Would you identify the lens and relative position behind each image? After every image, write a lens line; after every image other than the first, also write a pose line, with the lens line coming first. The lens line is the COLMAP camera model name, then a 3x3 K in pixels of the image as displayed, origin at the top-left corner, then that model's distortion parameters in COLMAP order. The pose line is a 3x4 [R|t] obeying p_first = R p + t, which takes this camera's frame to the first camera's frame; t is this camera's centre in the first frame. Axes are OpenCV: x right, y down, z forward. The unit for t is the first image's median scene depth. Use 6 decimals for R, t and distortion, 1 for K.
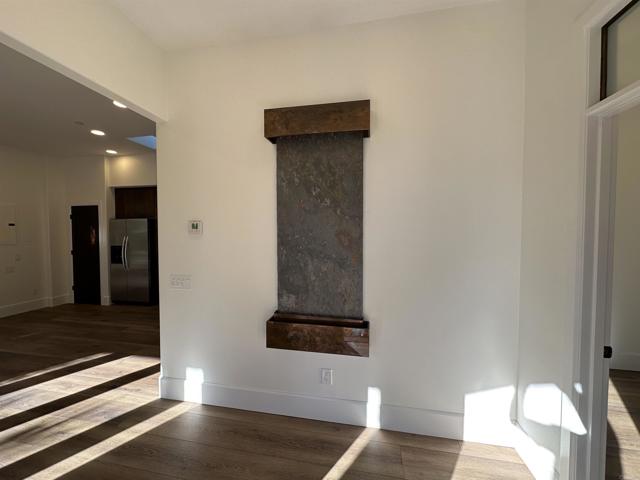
lens RADIAL K [[254.7, 0, 319.1], [0, 254.7, 240.0], [0, 0, 1]] dist [-0.001857, -0.000507]
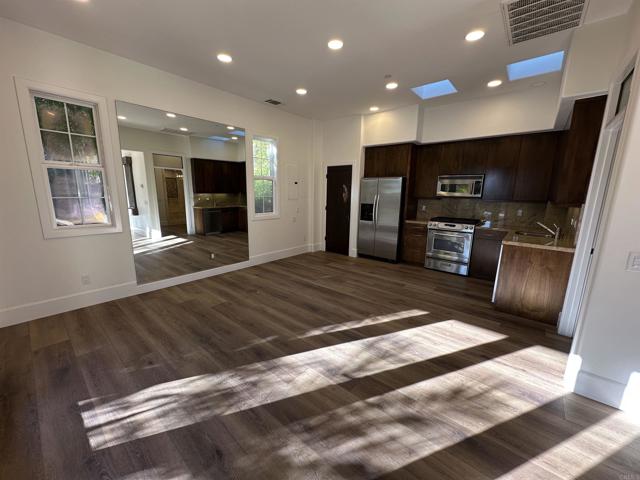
lens RADIAL K [[254.7, 0, 319.1], [0, 254.7, 240.0], [0, 0, 1]] dist [-0.001857, -0.000507]
pose [[0.871671, 0.108102, -0.478021, -0.451043], [-0.032603, 0.986000, 0.163529, 0.005100], [0.489006, -0.126958, 0.862992, -0.033926]]
